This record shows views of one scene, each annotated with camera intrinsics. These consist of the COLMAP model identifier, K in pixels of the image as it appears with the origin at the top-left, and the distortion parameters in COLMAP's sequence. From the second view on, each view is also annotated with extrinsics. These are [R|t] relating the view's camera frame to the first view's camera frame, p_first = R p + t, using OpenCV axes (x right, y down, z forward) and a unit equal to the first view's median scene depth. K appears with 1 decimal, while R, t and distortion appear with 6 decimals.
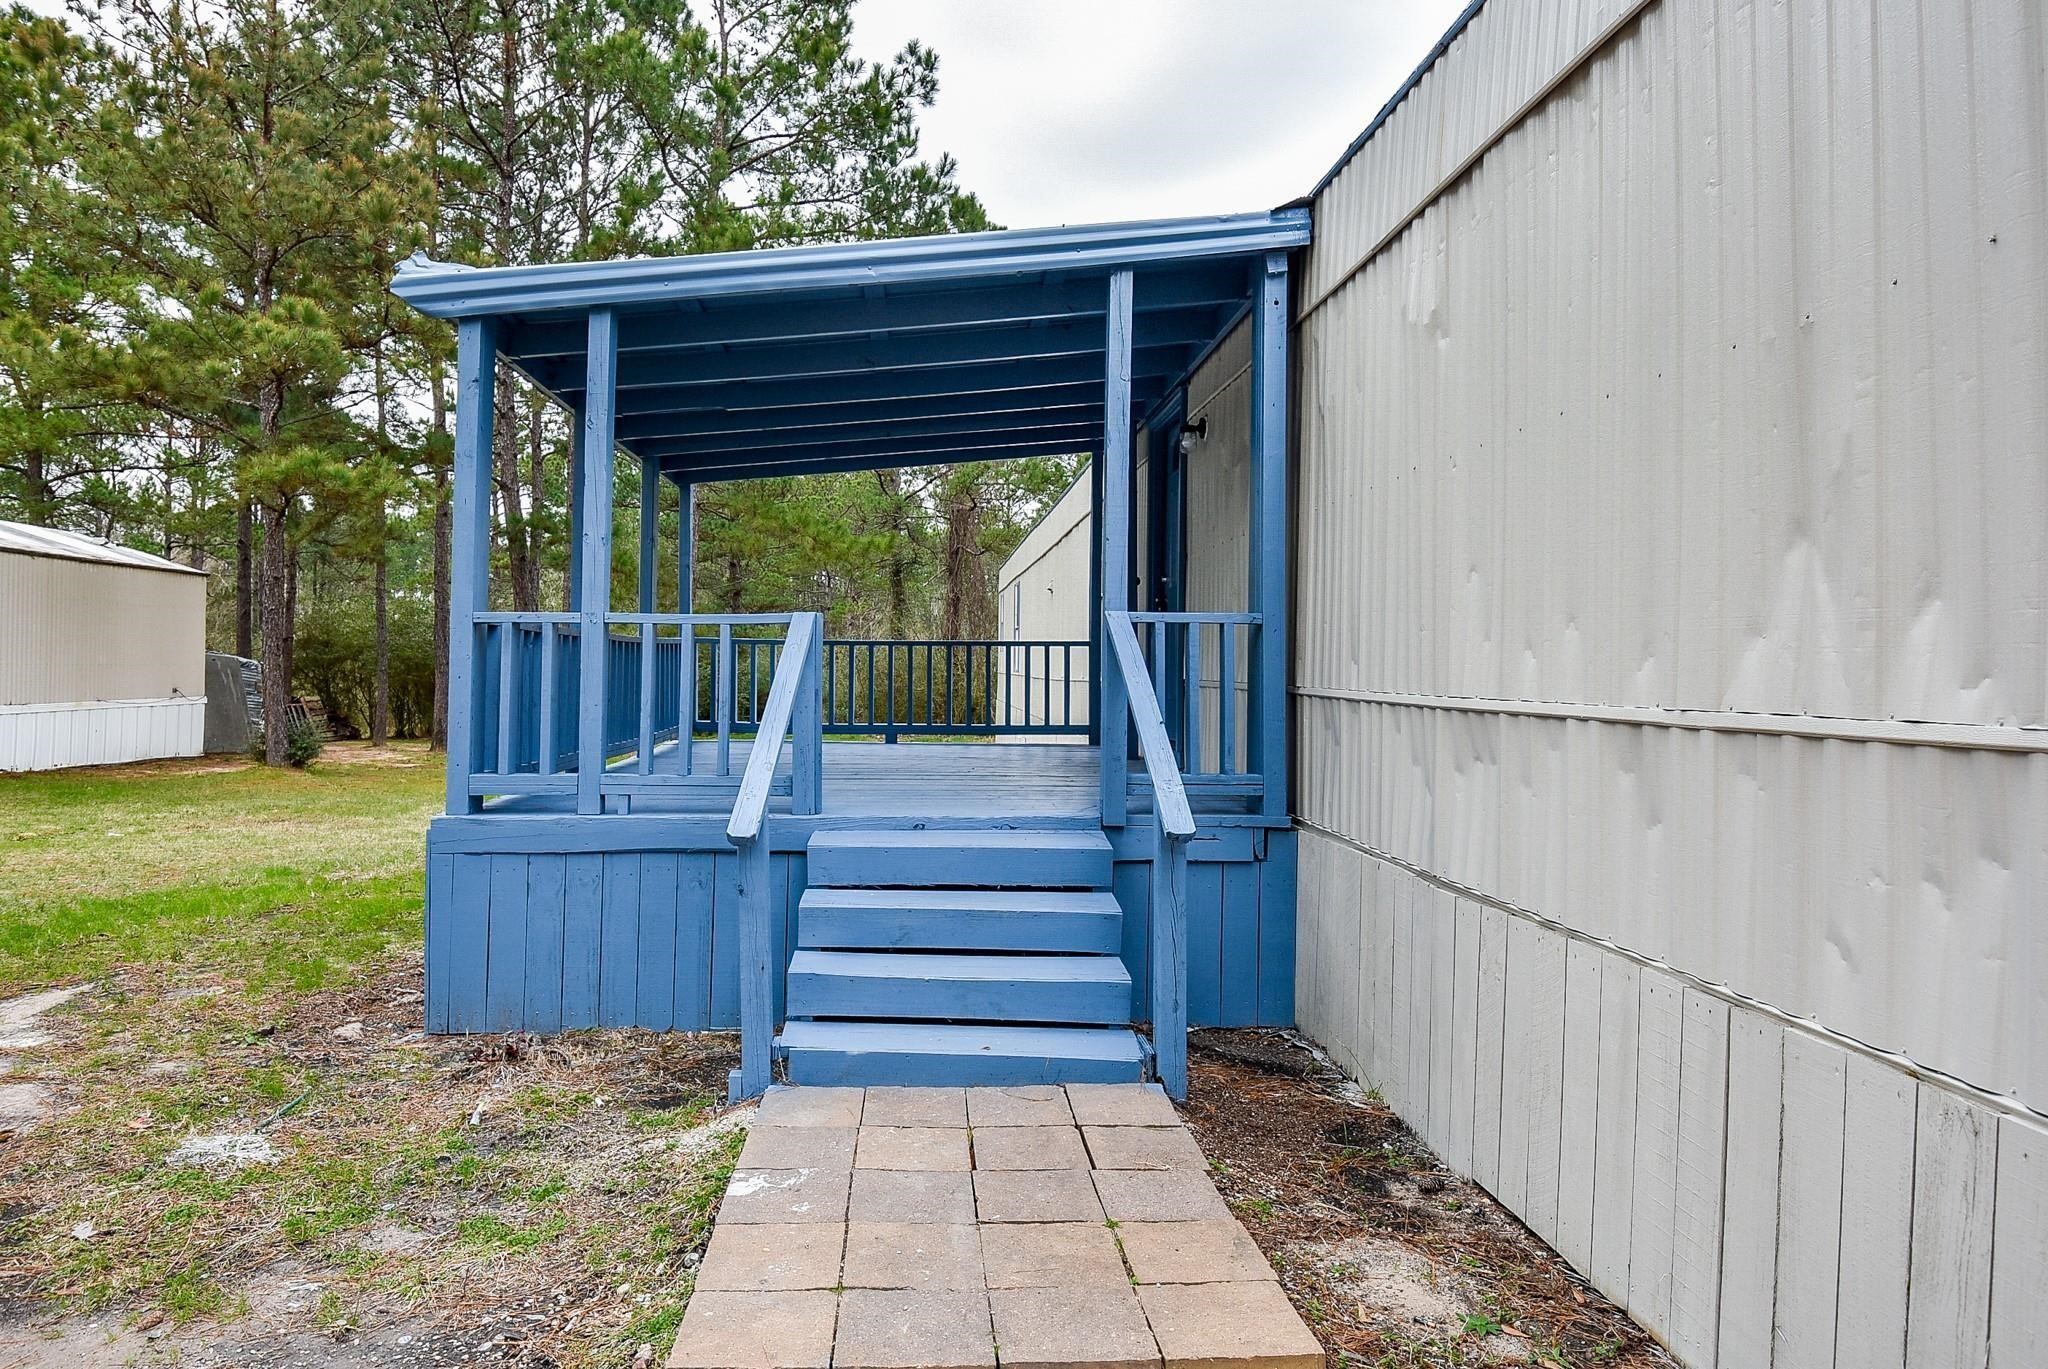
lens RADIAL K [[1148.8, 0, 999.8], [0, 1148.8, 680.3], [0, 0, 1]] dist [0.003925, 0.000612]
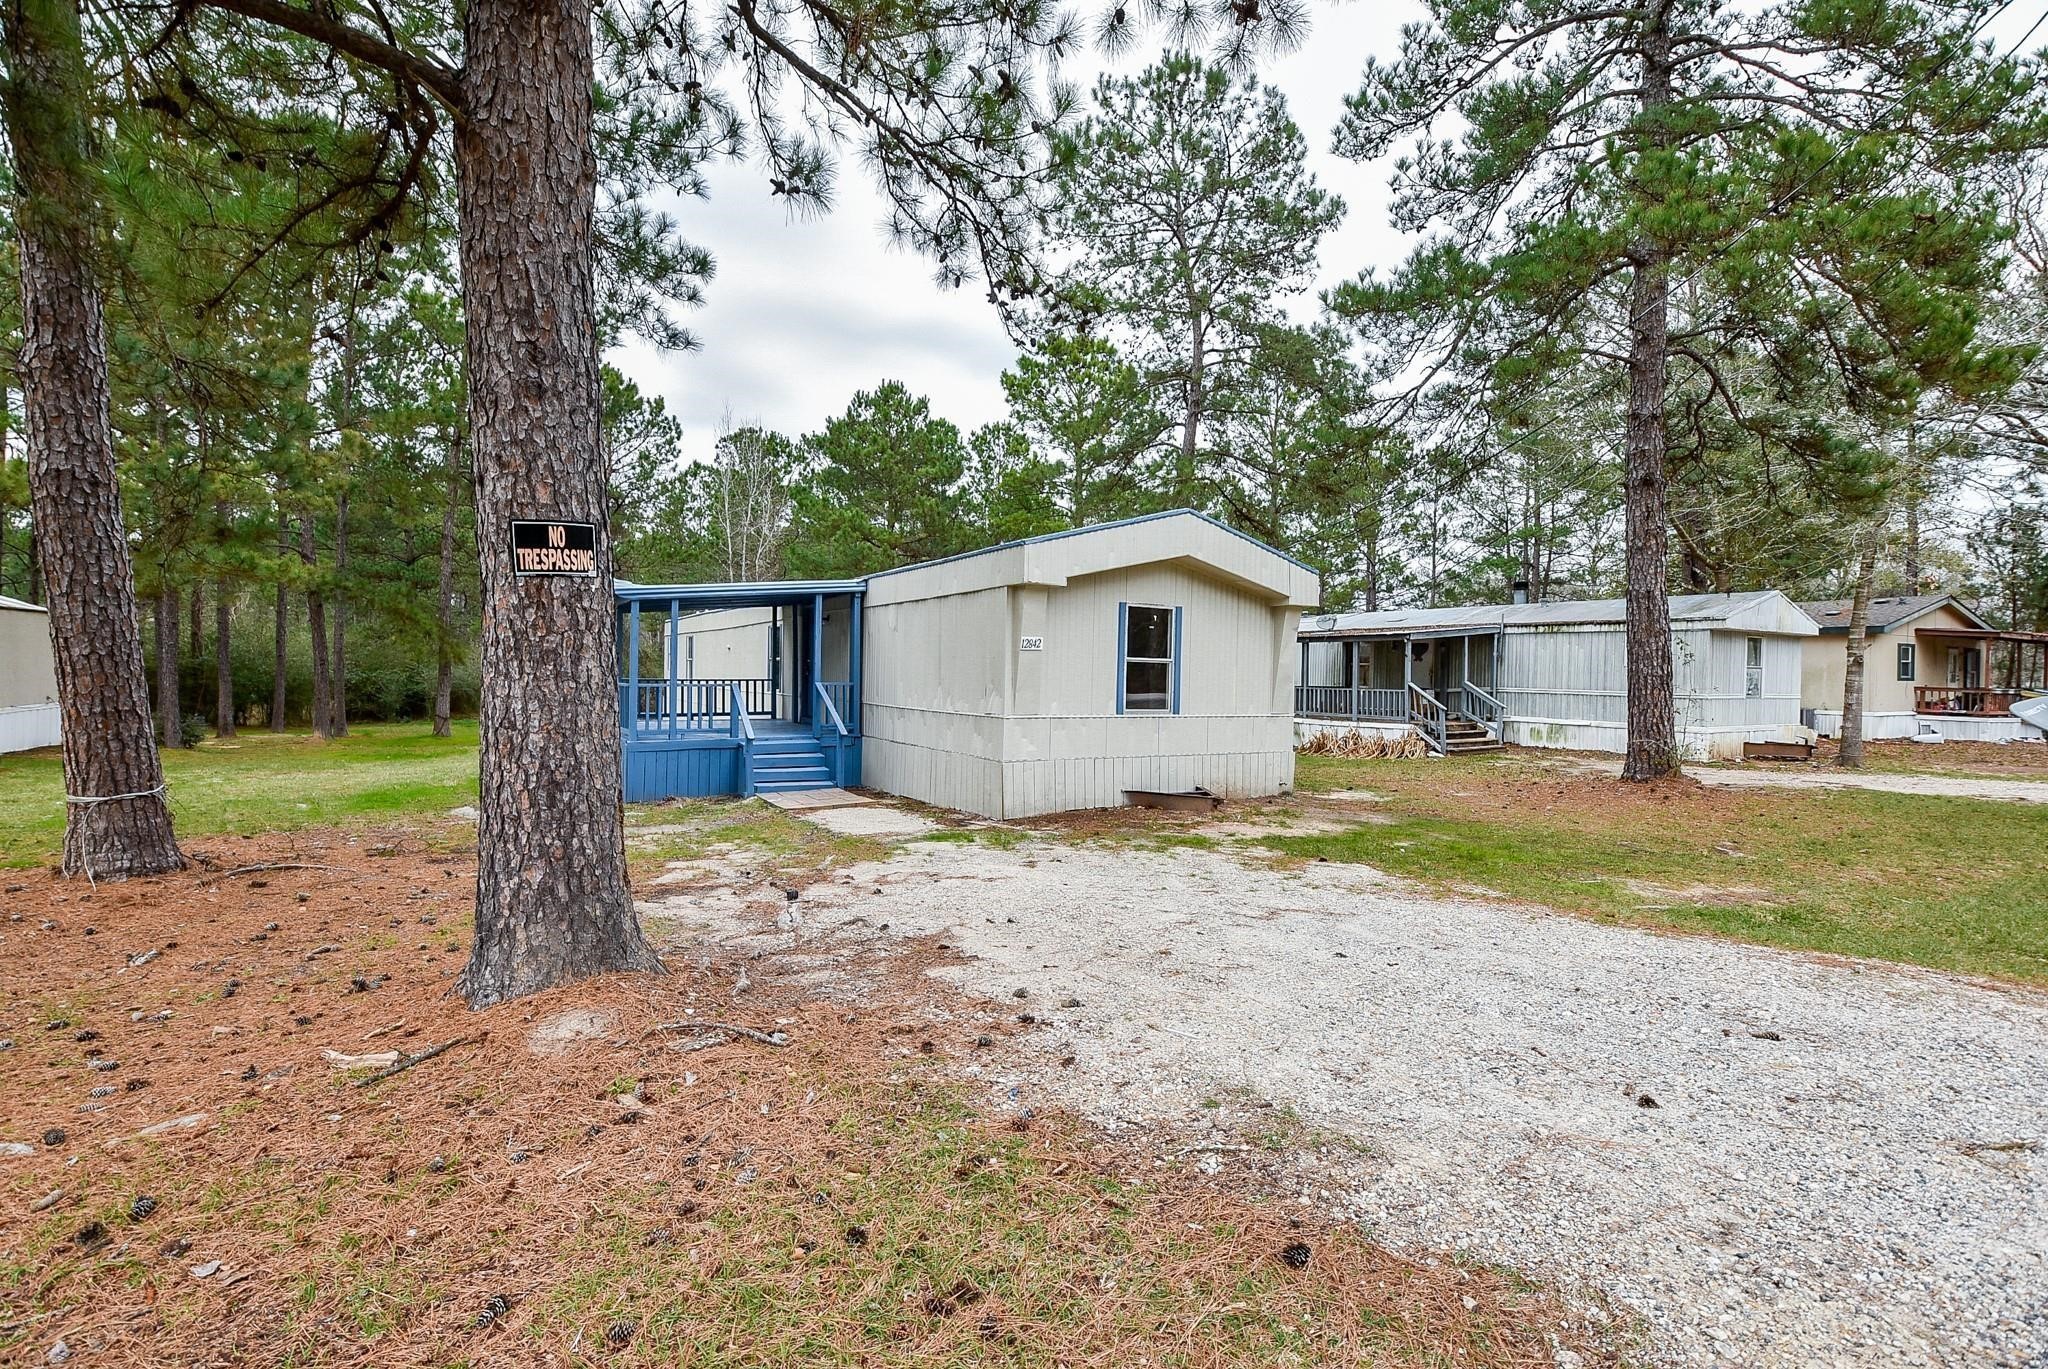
lens RADIAL K [[922.9, 0, 1021.5], [0, 922.9, 680.9], [0, 0, 1]] dist [-0.003667, -0.011034]
pose [[0.902623, -0.007894, 0.430359, -0.594890], [0.004326, 0.999948, 0.009268, -0.088413], [-0.430410, -0.006504, 0.902610, -2.028658]]
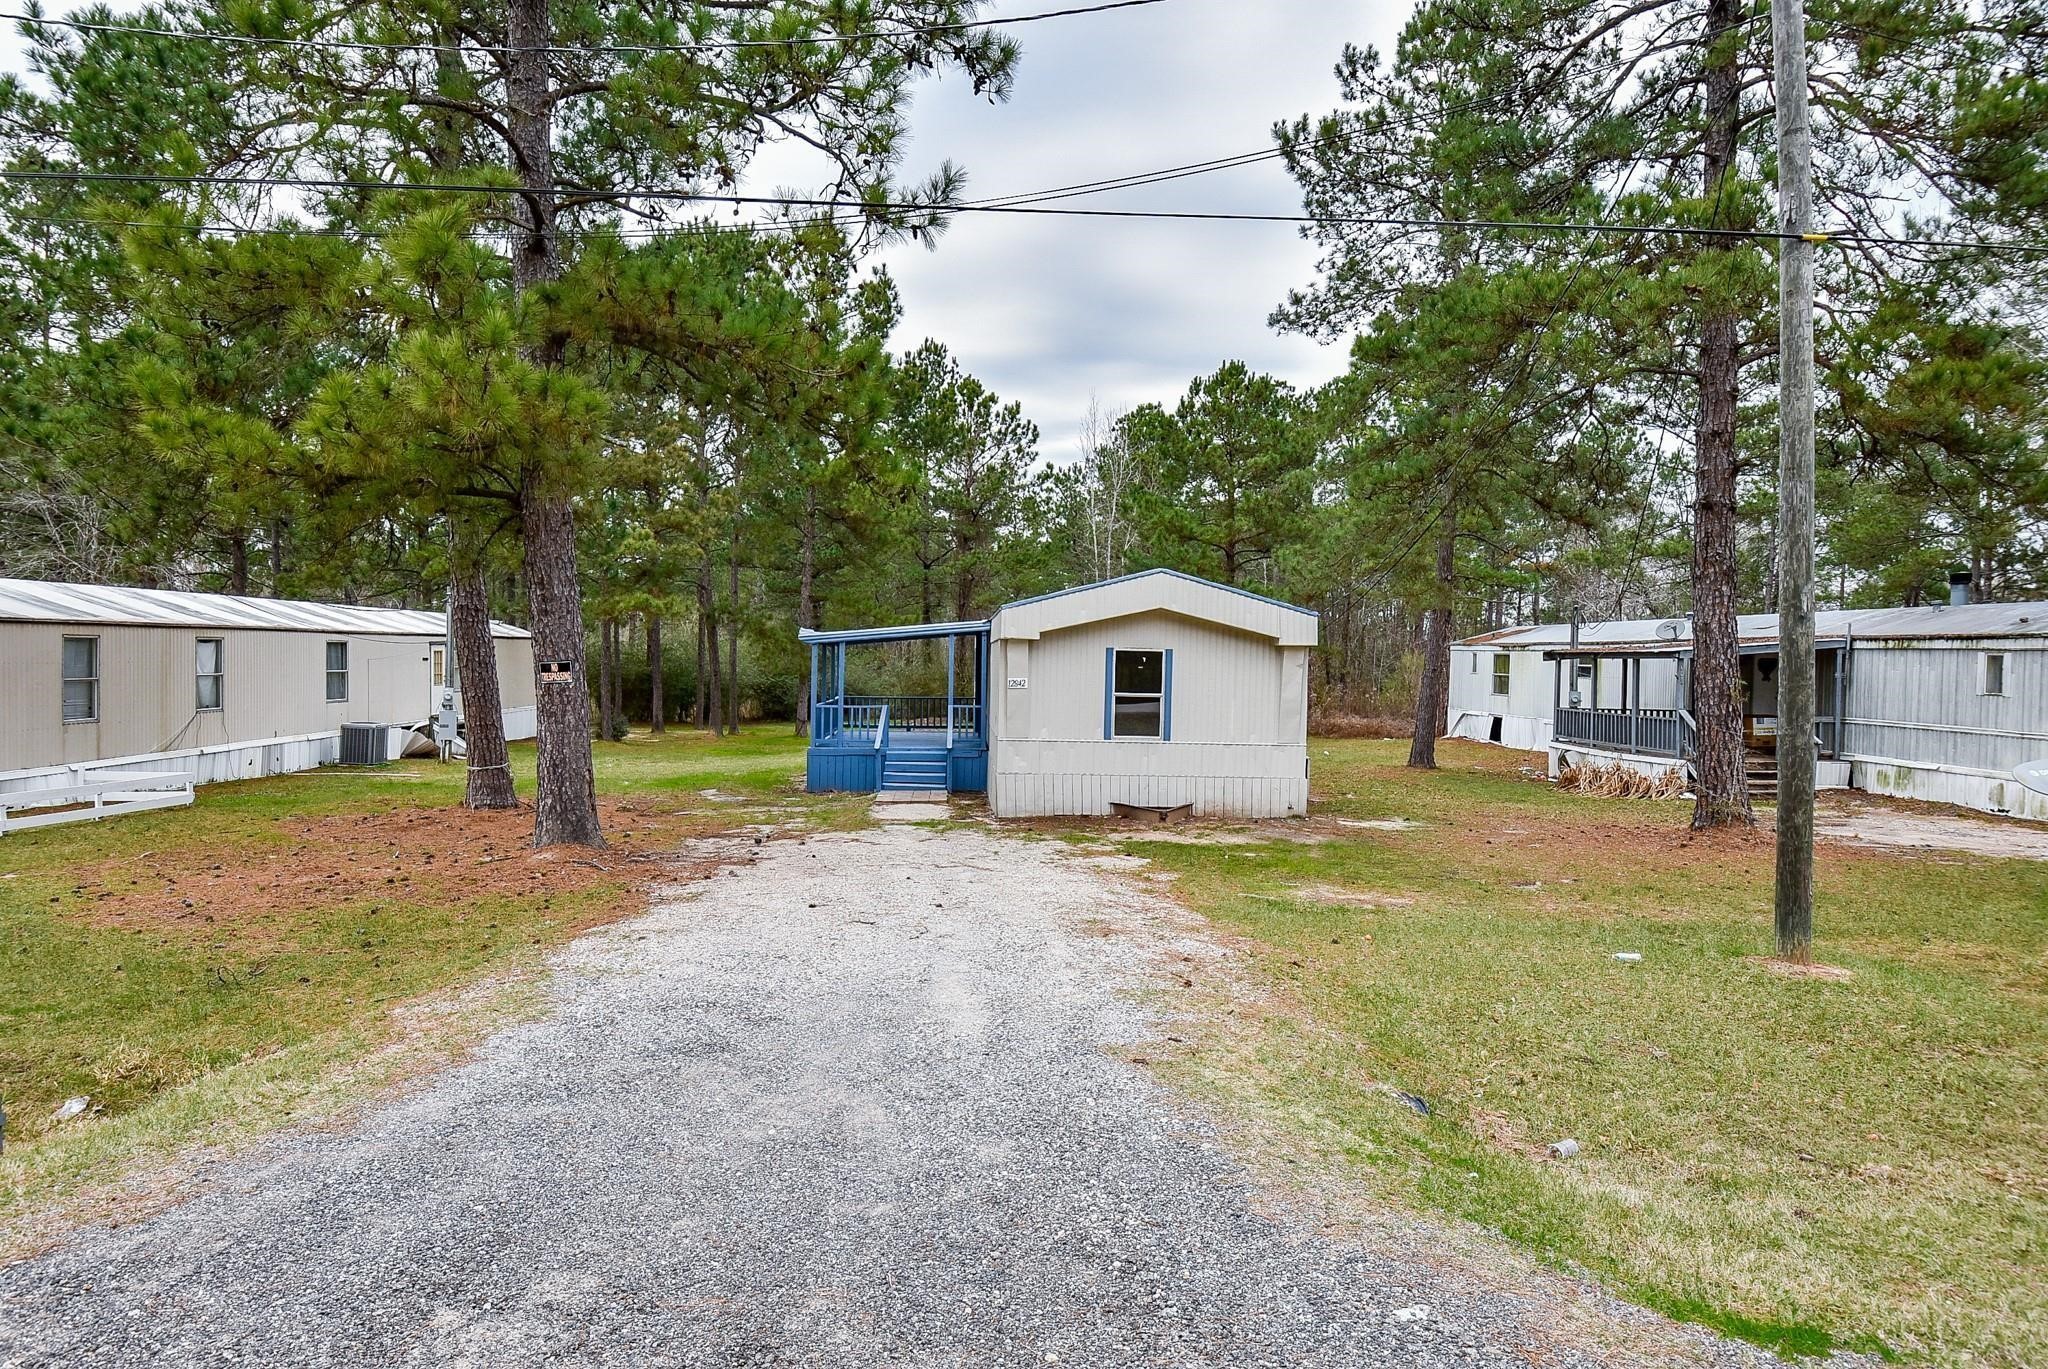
lens RADIAL K [[1148.8, 0, 999.8], [0, 1148.8, 680.3], [0, 0, 1]] dist [0.003925, 0.000612]
pose [[0.999032, -0.001142, -0.043979, 0.501518], [0.001603, 0.999944, 0.010462, -0.207622], [0.043964, -0.010522, 0.998978, -3.654941]]
